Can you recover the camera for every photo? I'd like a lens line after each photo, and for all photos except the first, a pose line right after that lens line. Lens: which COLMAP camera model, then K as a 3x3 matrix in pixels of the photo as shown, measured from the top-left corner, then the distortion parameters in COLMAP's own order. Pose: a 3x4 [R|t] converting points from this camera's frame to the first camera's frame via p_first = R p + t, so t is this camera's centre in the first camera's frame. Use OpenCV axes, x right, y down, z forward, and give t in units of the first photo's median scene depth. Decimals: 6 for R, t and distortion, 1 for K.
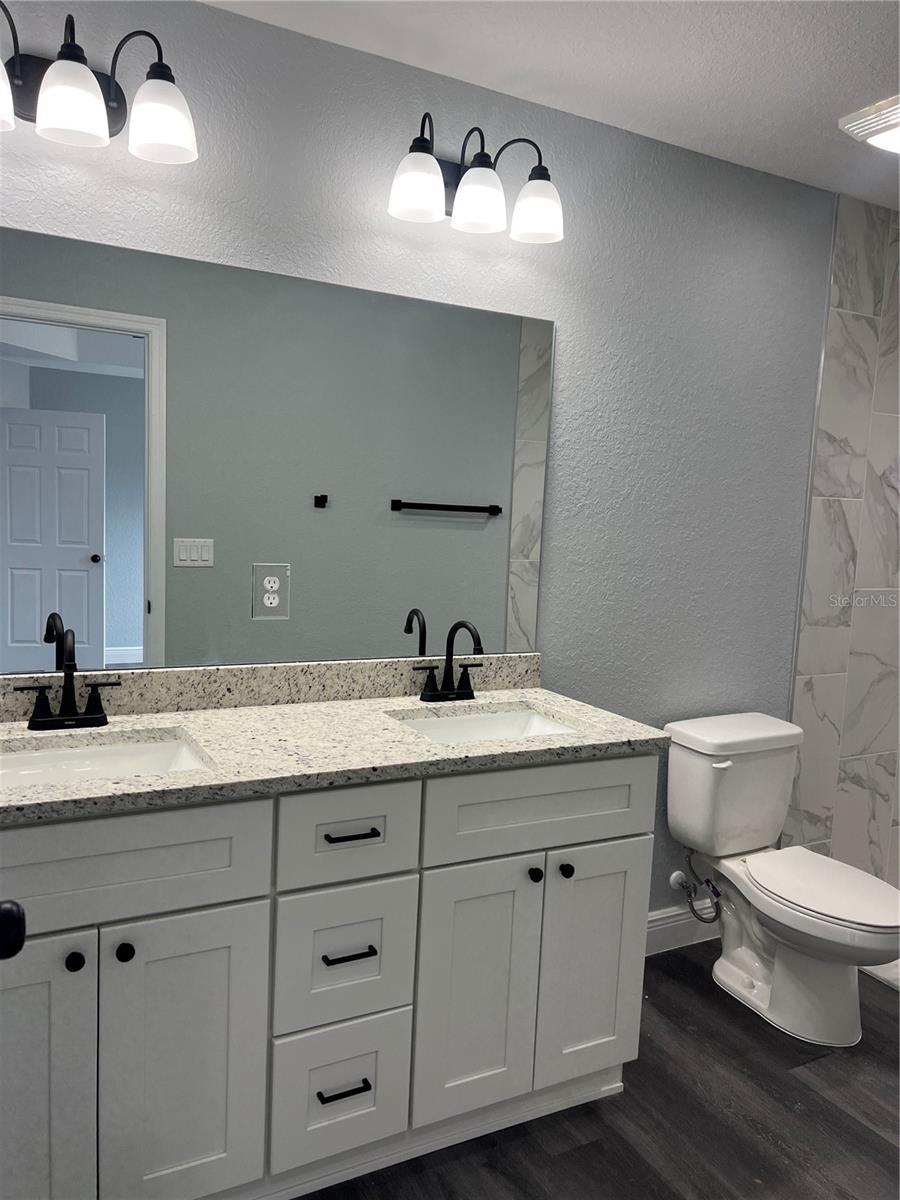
lens RADIAL K [[898.3, 0, 450.0], [0, 898.3, 600.0], [0, 0, 1]] dist [0.057407, -0.077912]
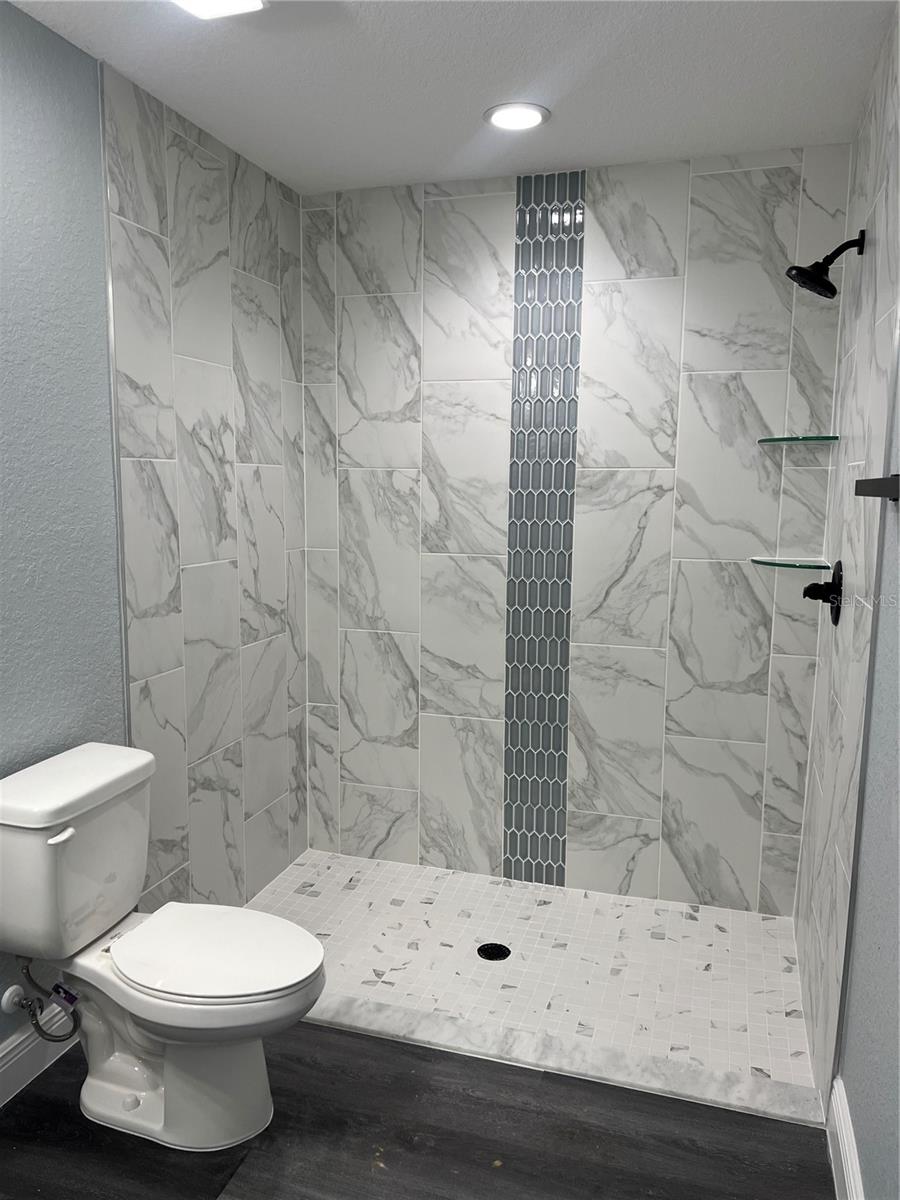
lens RADIAL K [[898.3, 0, 450.0], [0, 898.3, 600.0], [0, 0, 1]] dist [0.057407, -0.077912]
pose [[0.710110, -0.133828, 0.691255, 0.041976], [0.103340, 0.990948, 0.085690, -0.028964], [-0.696466, 0.010585, 0.717512, 0.232176]]
